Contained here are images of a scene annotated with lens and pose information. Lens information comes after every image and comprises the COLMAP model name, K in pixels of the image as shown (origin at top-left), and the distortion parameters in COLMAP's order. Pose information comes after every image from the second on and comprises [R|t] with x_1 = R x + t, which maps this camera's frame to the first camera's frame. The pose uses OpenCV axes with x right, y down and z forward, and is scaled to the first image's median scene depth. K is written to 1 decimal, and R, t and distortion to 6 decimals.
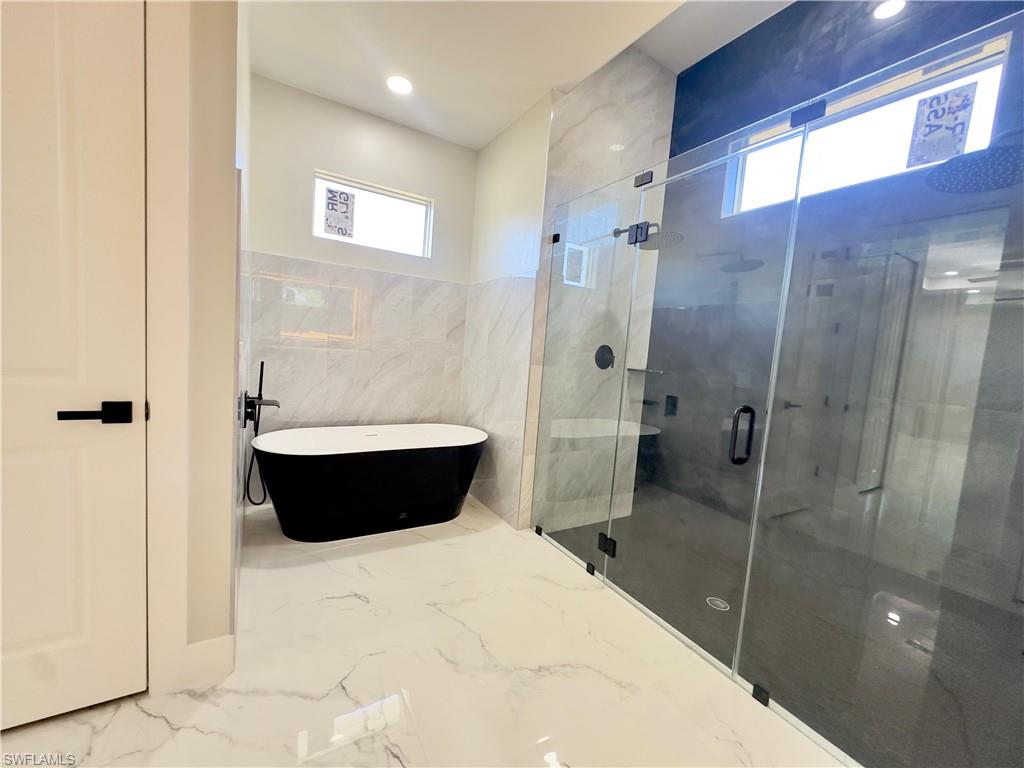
lens RADIAL K [[418.1, 0, 513.7], [0, 418.1, 385.3], [0, 0, 1]] dist [0.004215, 0.000989]
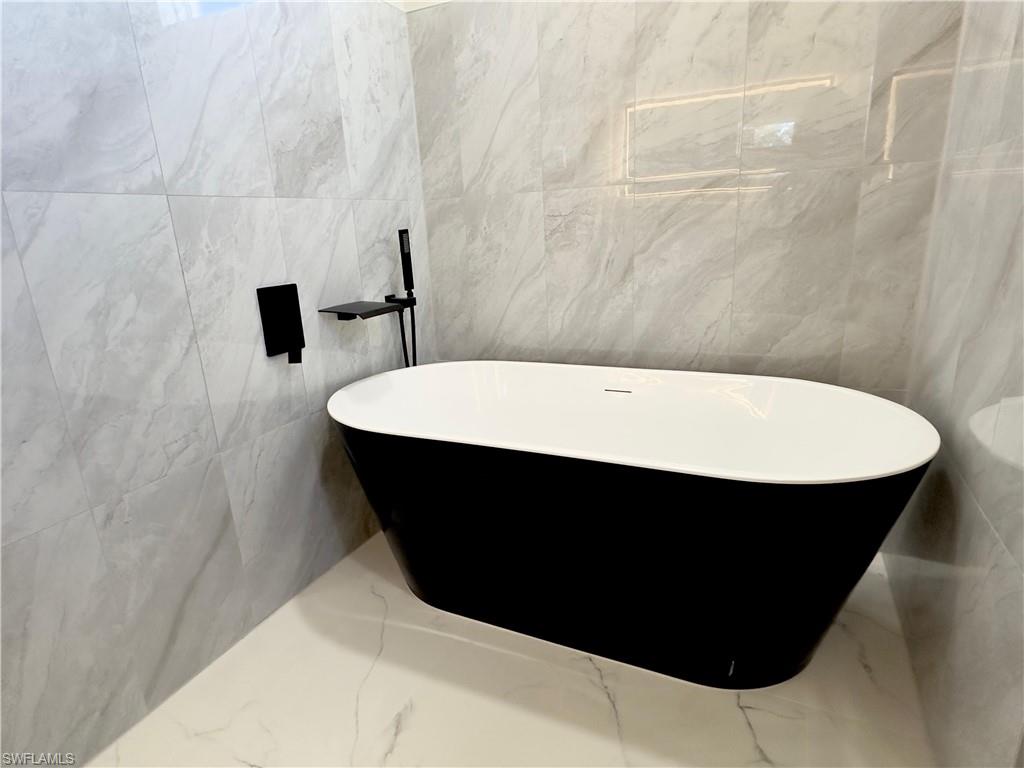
lens RADIAL K [[576.2, 0, 508.3], [0, 576.2, 383.3], [0, 0, 1]] dist [0.027728, 0.000313]
pose [[0.547433, 0.130583, -0.826598, 0.085333], [0.013693, 0.986221, 0.164868, 0.014568], [0.836737, -0.101573, 0.538102, 0.603070]]
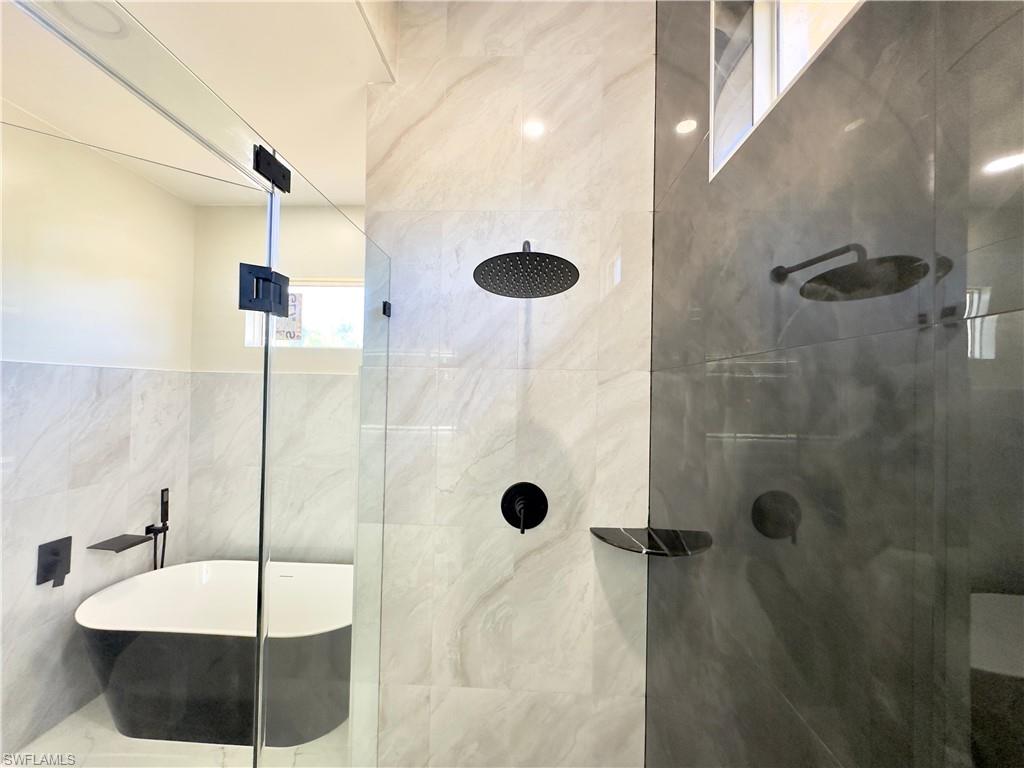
lens RADIAL K [[418.1, 0, 510.4], [0, 418.1, 384.8], [0, 0, 1]] dist [0.004215, 0.000989]
pose [[0.823210, -0.065075, -0.563996, 0.508554], [-0.010300, 0.991534, -0.129439, -0.150646], [0.567644, 0.112364, 0.815570, 0.555809]]
